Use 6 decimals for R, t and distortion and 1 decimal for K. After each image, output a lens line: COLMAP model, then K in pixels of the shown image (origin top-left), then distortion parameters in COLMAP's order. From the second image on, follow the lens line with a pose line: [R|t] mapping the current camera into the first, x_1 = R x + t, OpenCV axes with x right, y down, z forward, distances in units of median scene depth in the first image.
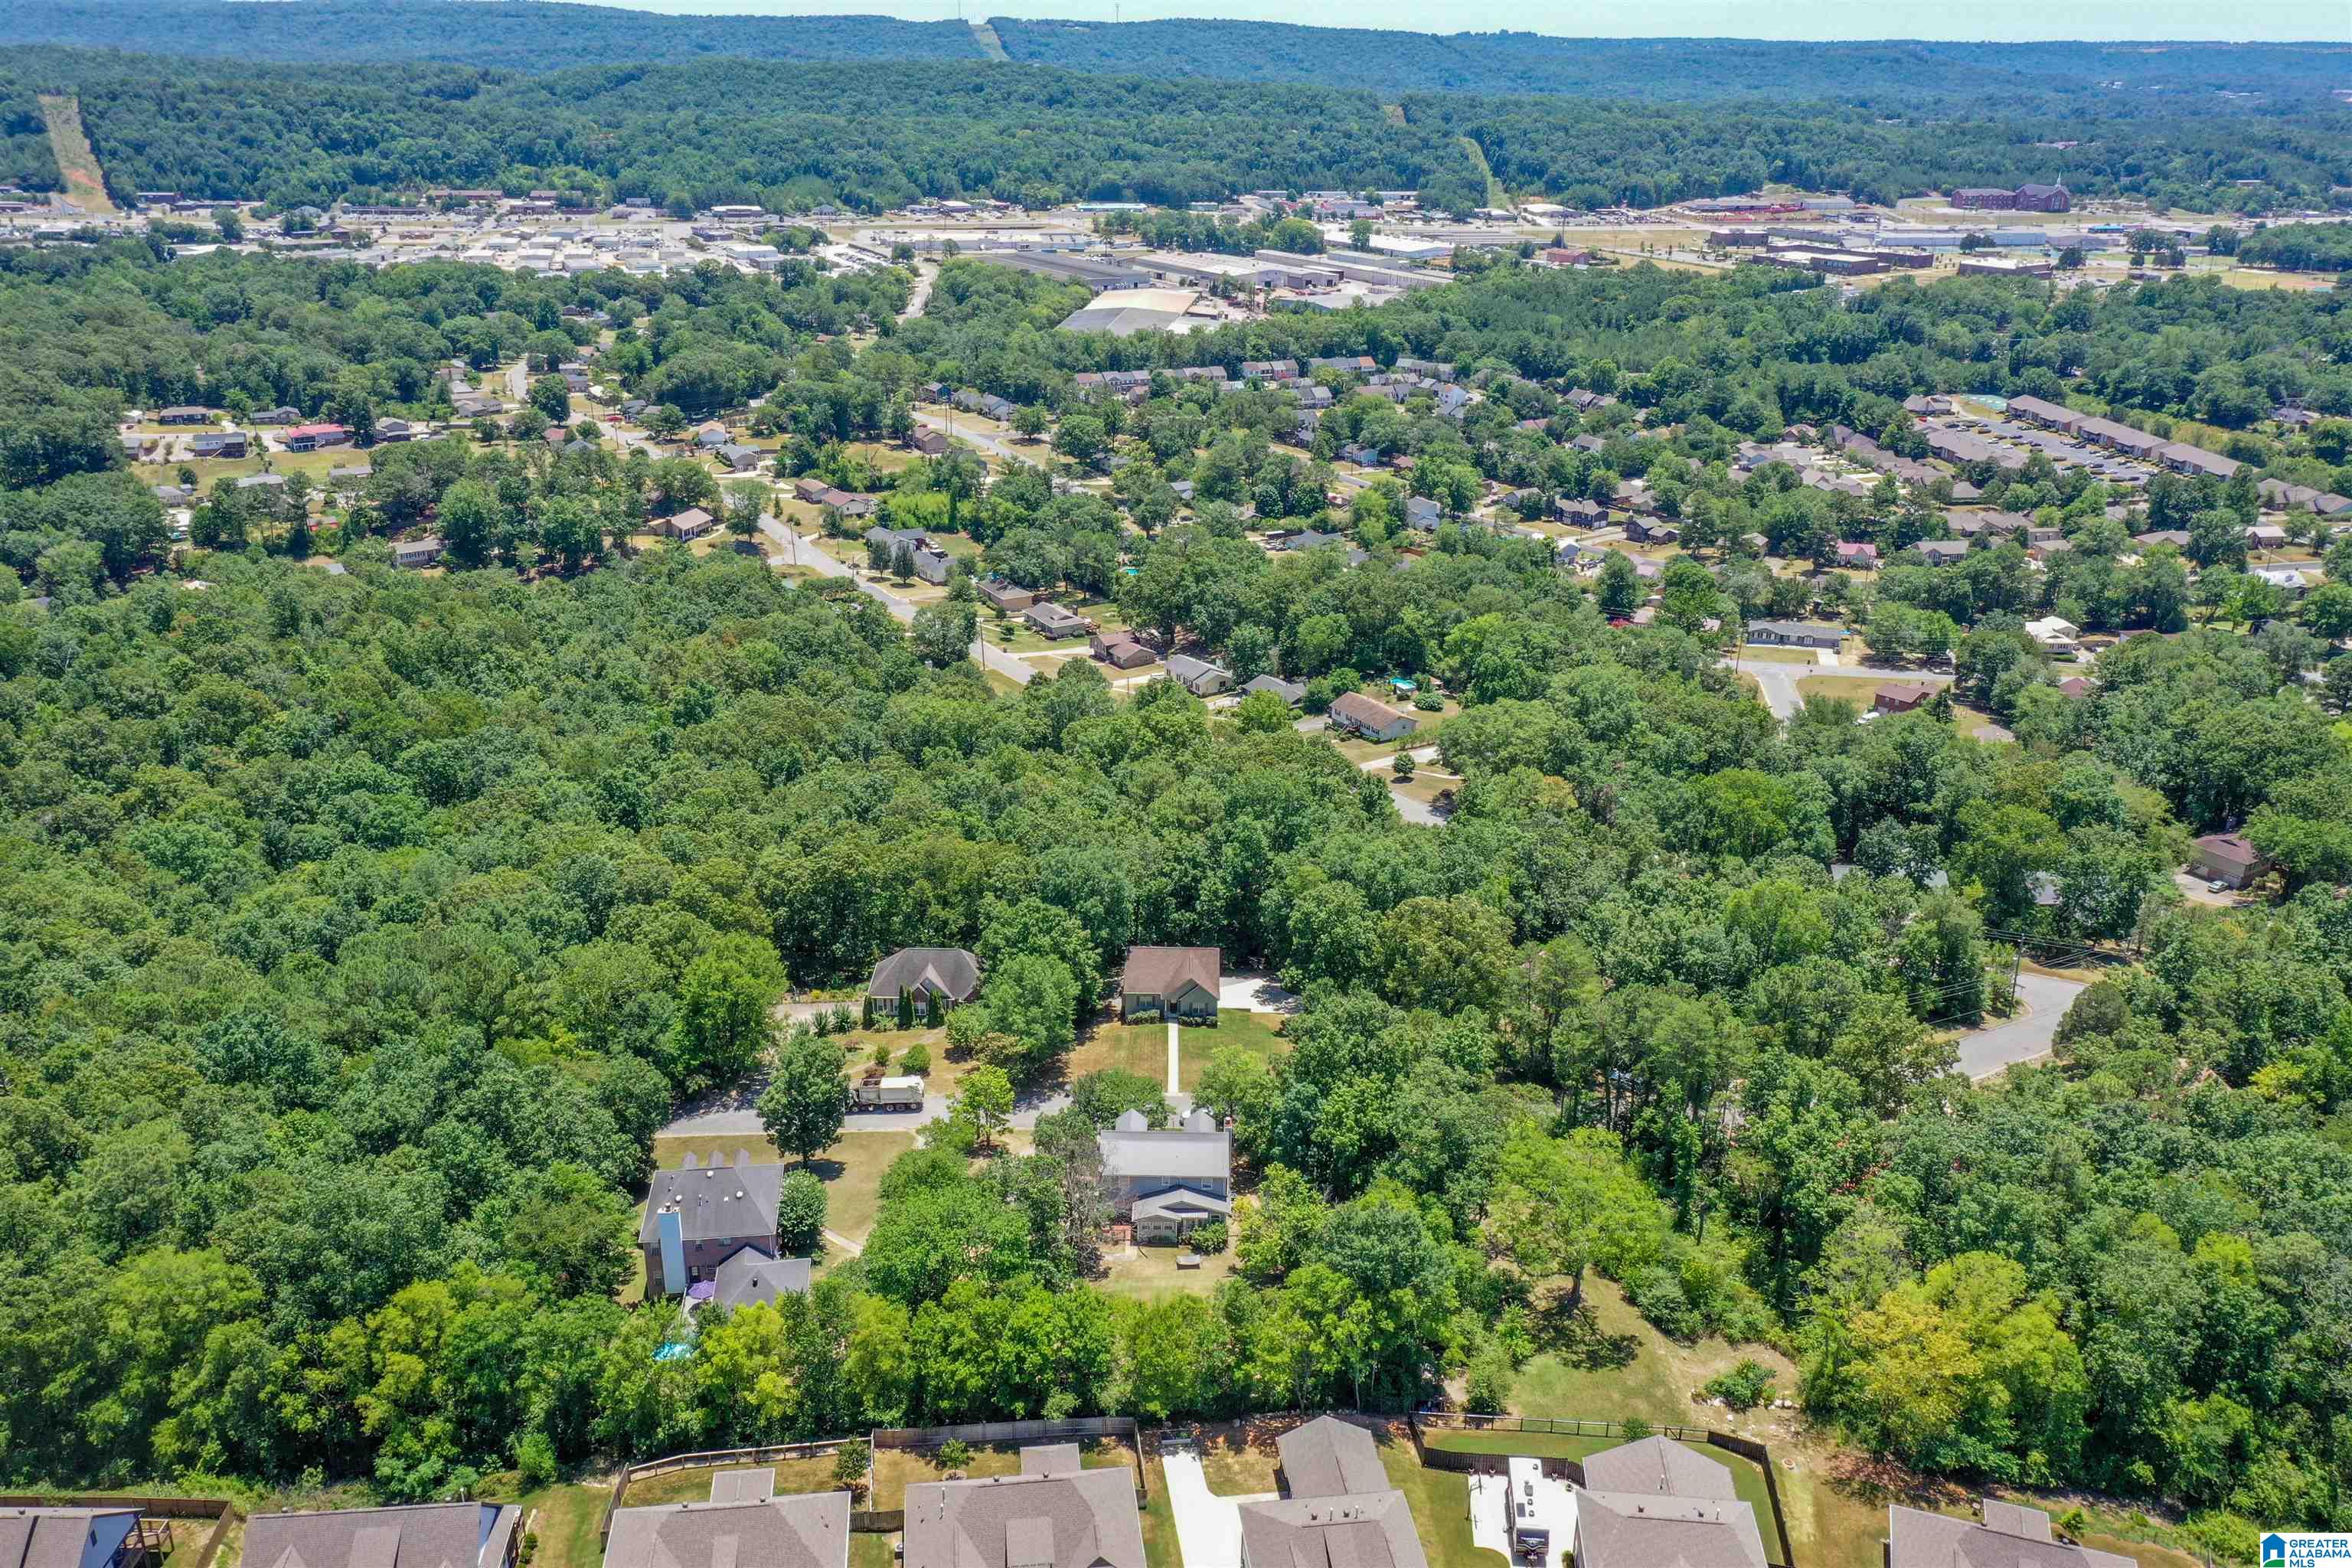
lens RADIAL K [[1867.1, 0, 1173.5], [0, 1867.1, 791.0], [0, 0, 1]] dist [0.013820, -0.010498]
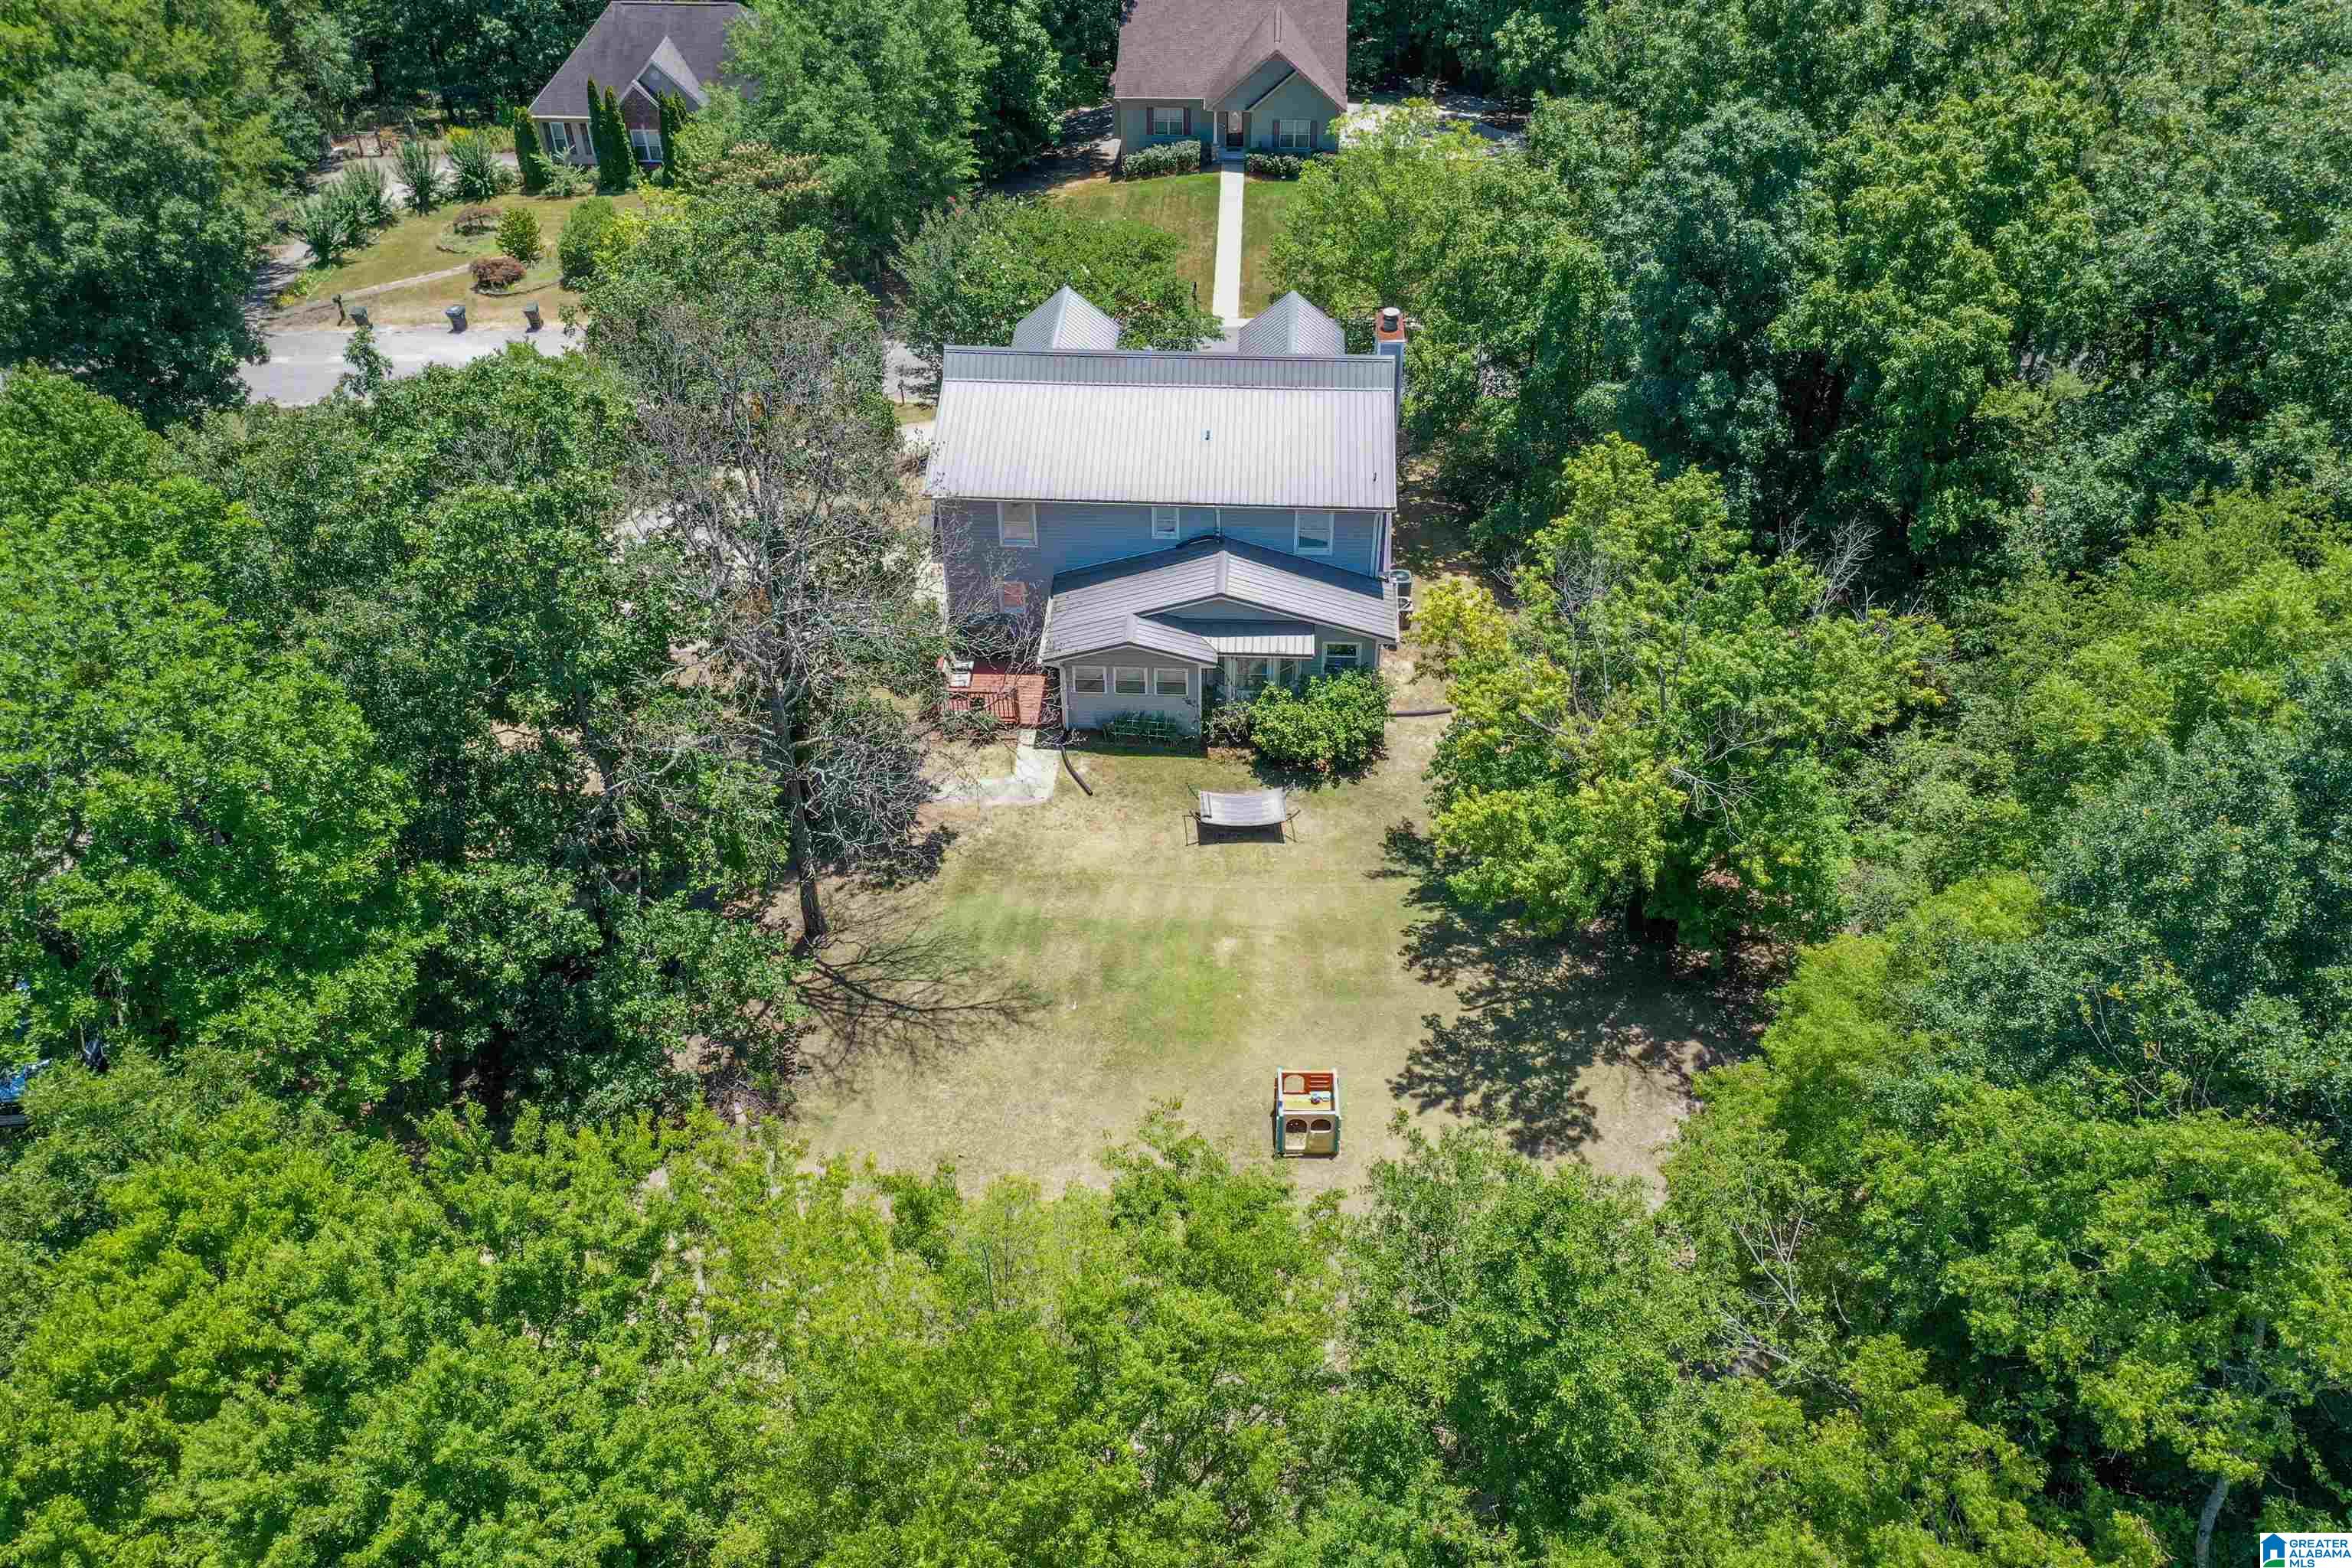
lens RADIAL K [[1867.1, 0, 1178.6], [0, 1867.1, 786.6], [0, 0, 1]] dist [0.013820, -0.010498]
pose [[0.998940, 0.013776, -0.043920, 0.003101], [0.001016, 0.947337, 0.320237, 0.046089], [0.046019, -0.319942, 0.946319, 0.212564]]
